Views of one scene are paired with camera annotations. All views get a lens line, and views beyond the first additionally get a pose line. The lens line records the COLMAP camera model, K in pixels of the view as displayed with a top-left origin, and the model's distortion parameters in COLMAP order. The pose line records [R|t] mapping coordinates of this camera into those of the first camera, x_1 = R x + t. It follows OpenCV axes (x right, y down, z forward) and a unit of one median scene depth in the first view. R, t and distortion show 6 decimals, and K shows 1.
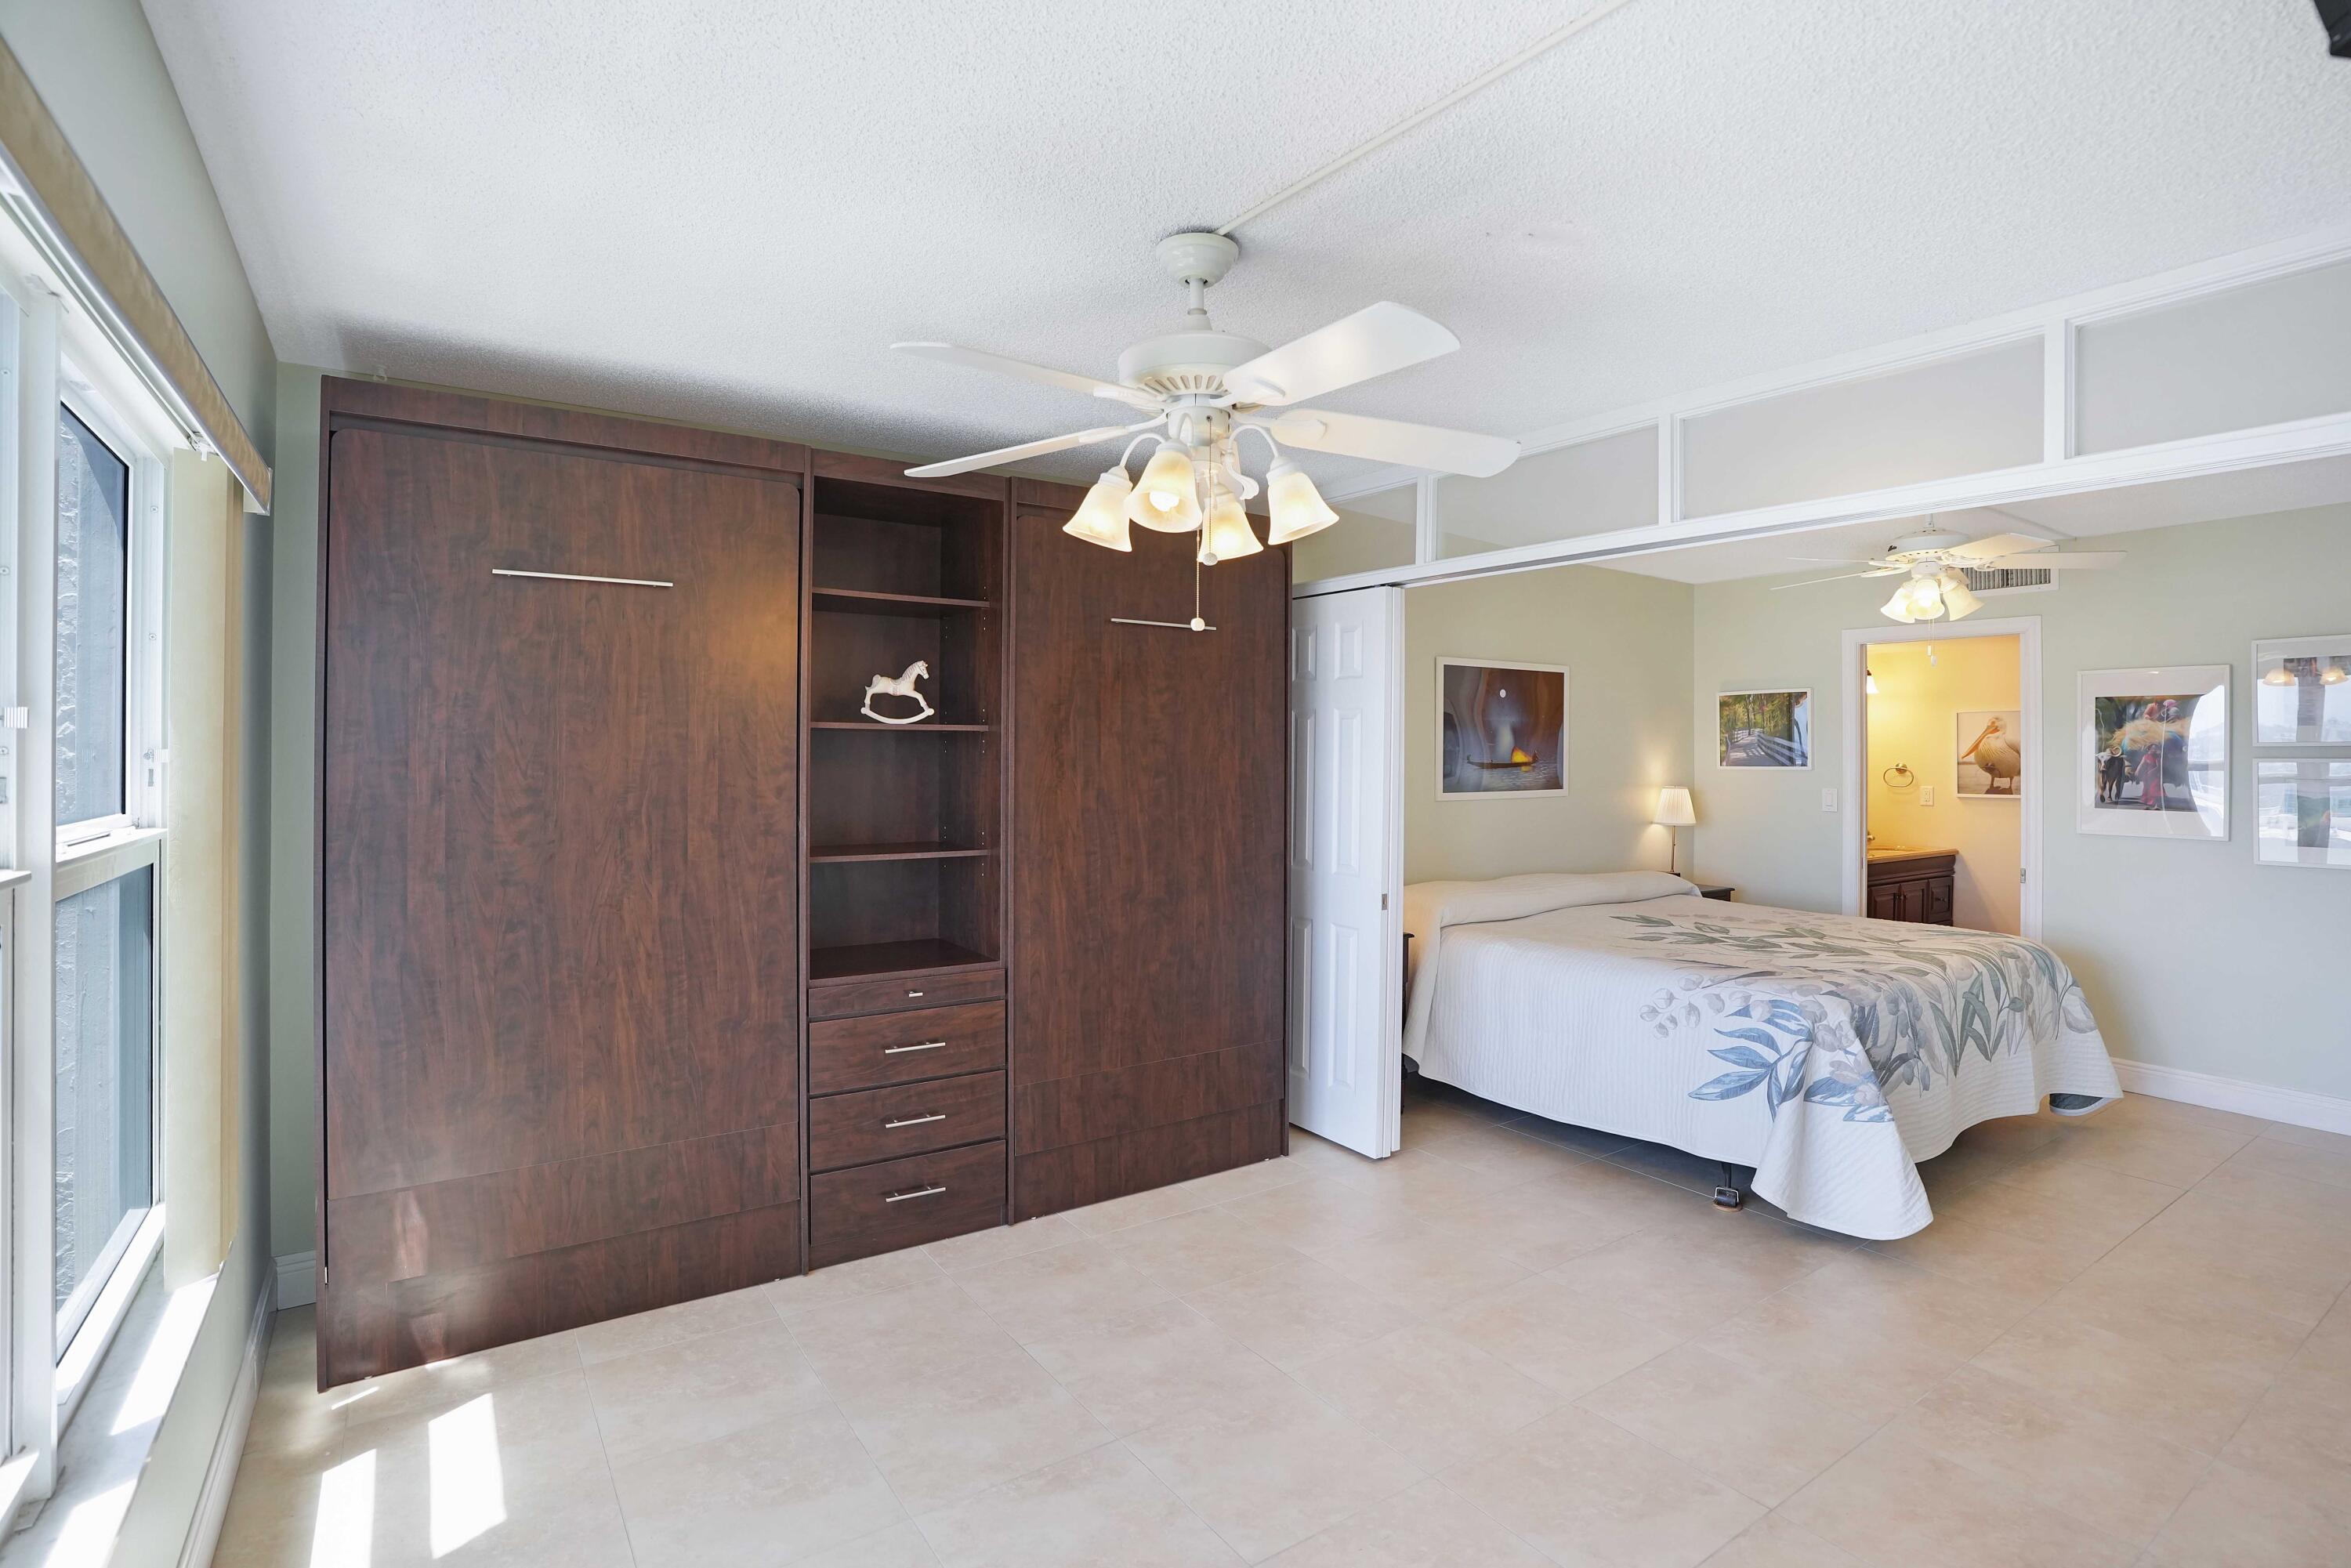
lens RADIAL K [[1094.5, 0, 1159.3], [0, 1094.5, 778.2], [0, 0, 1]] dist [-0.049441, 0.011826]
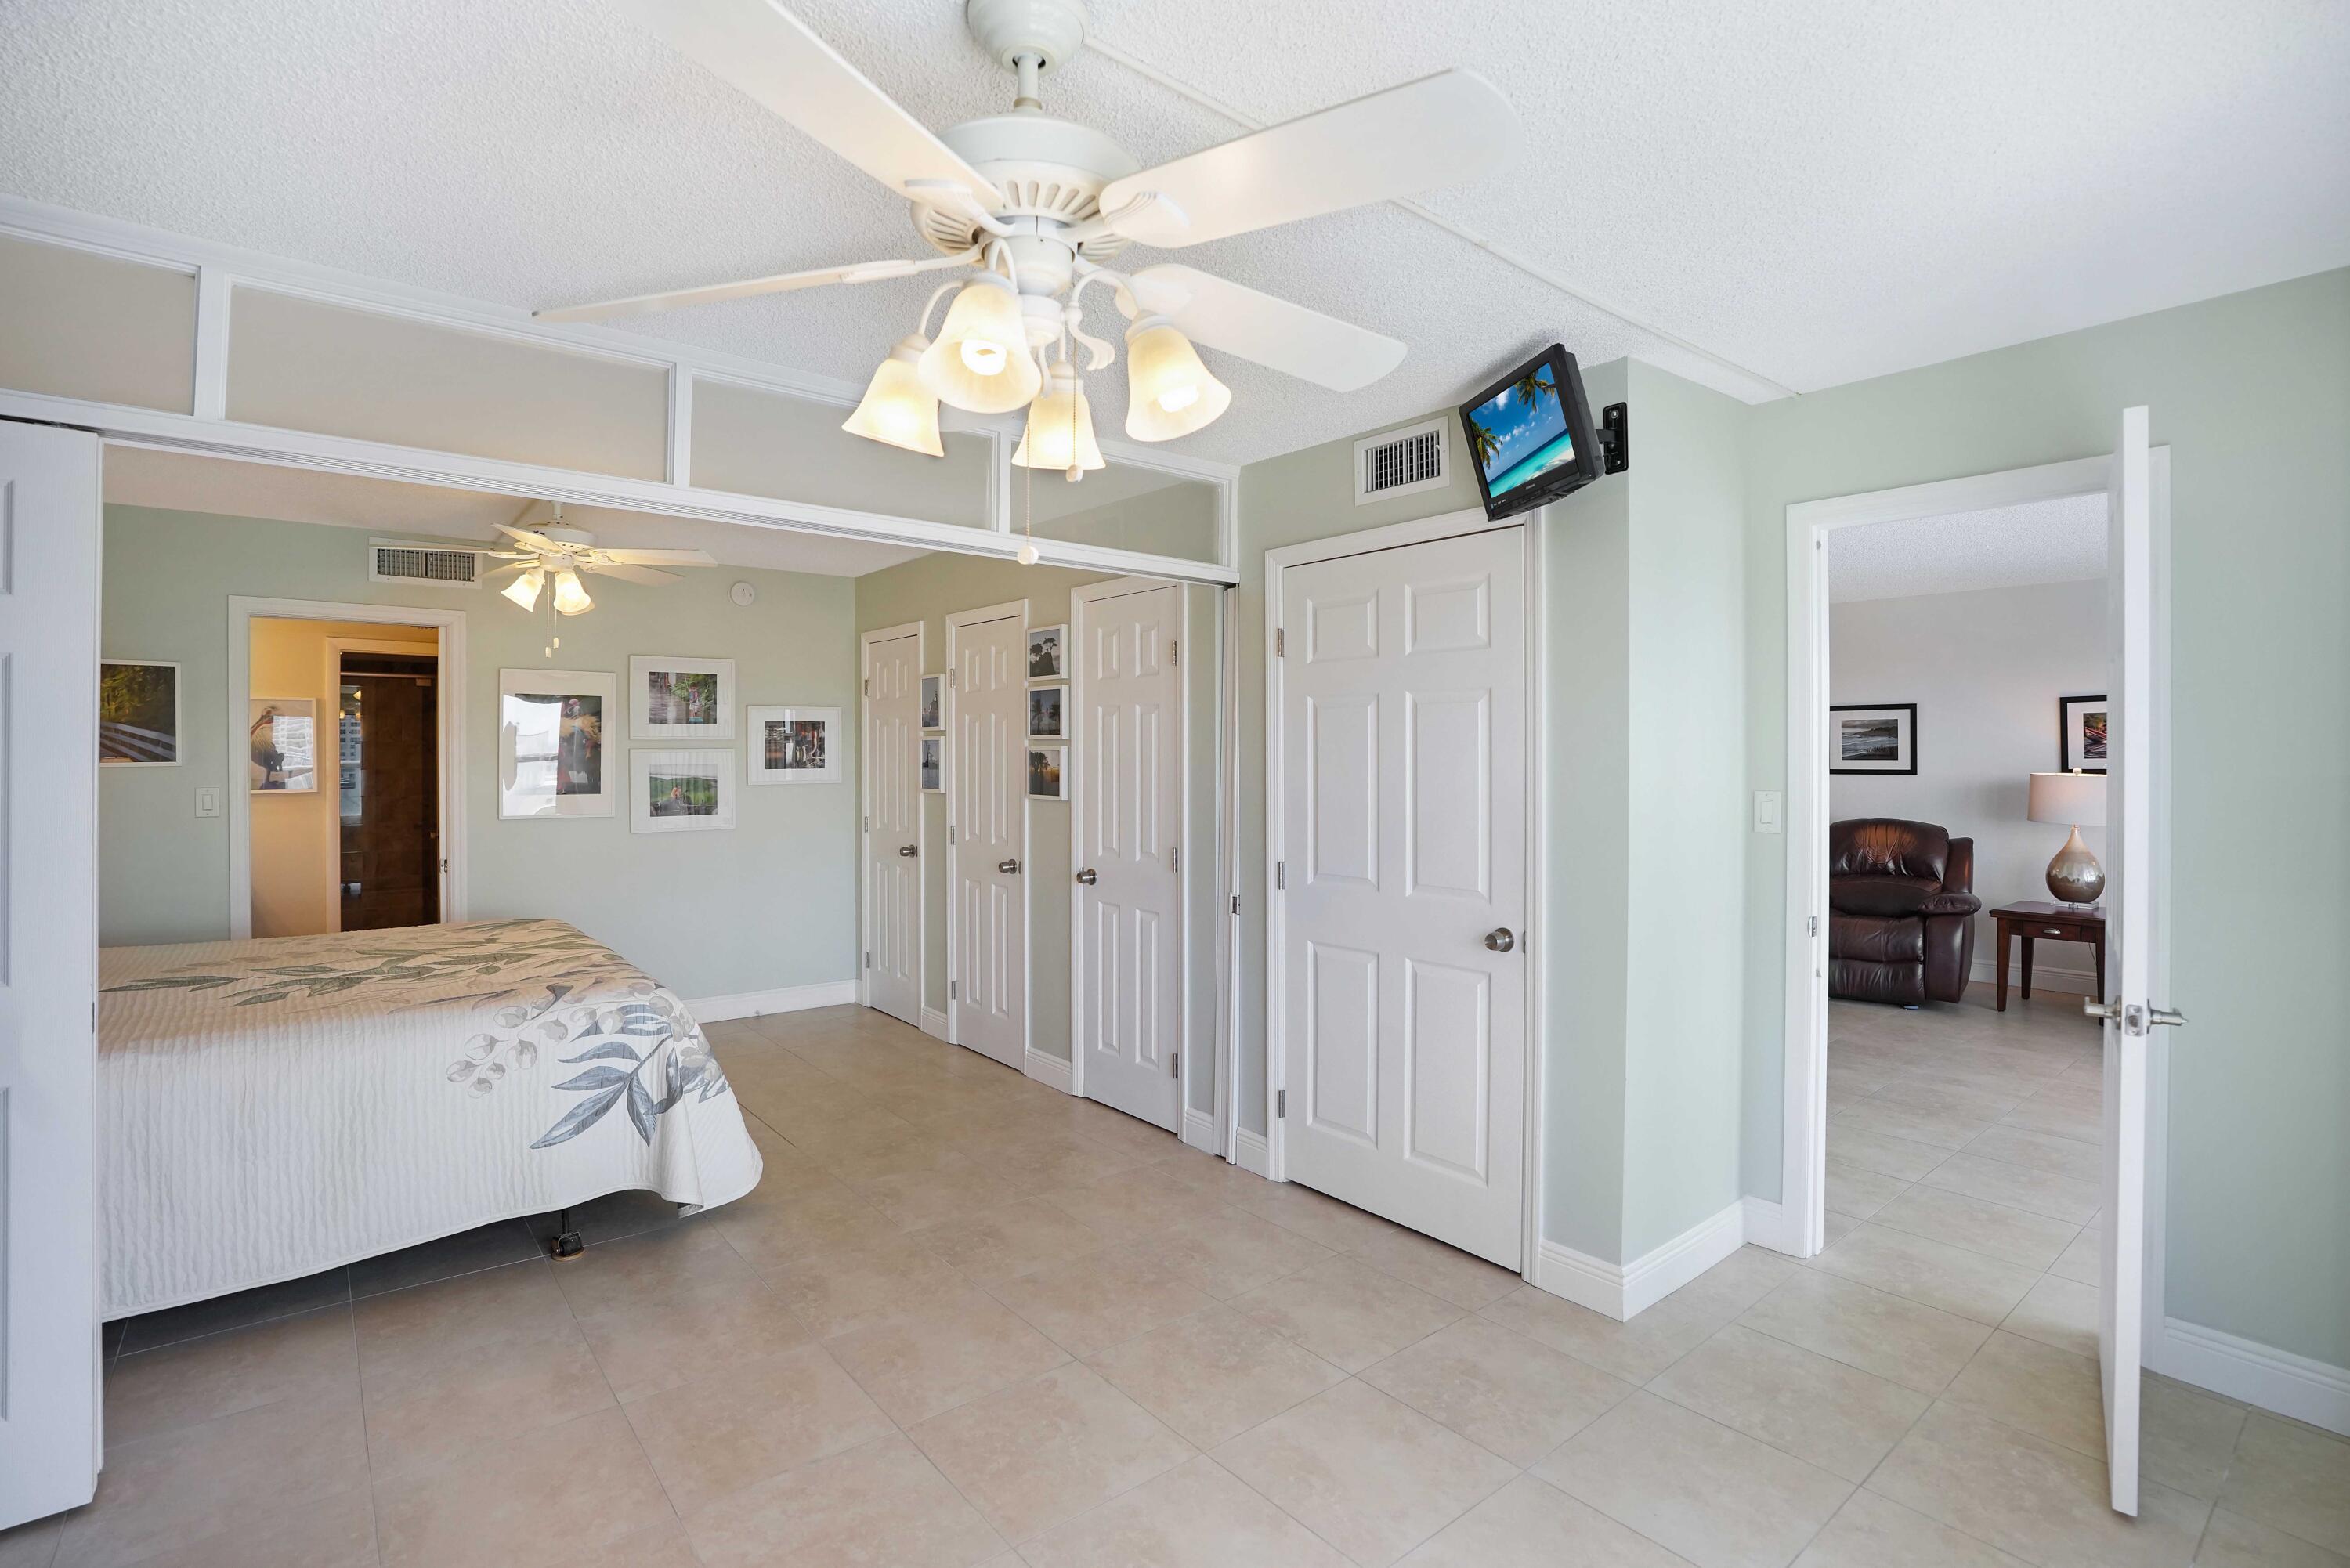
lens RADIAL K [[1094.0, 0, 1174.7], [0, 1094.0, 822.6], [0, 0, 1]] dist [-0.049441, 0.011826]
pose [[-0.094527, -0.057953, 0.993834, -0.387843], [0.011893, 0.998167, 0.059337, -0.003287], [-0.995451, 0.017429, -0.093664, 0.597697]]
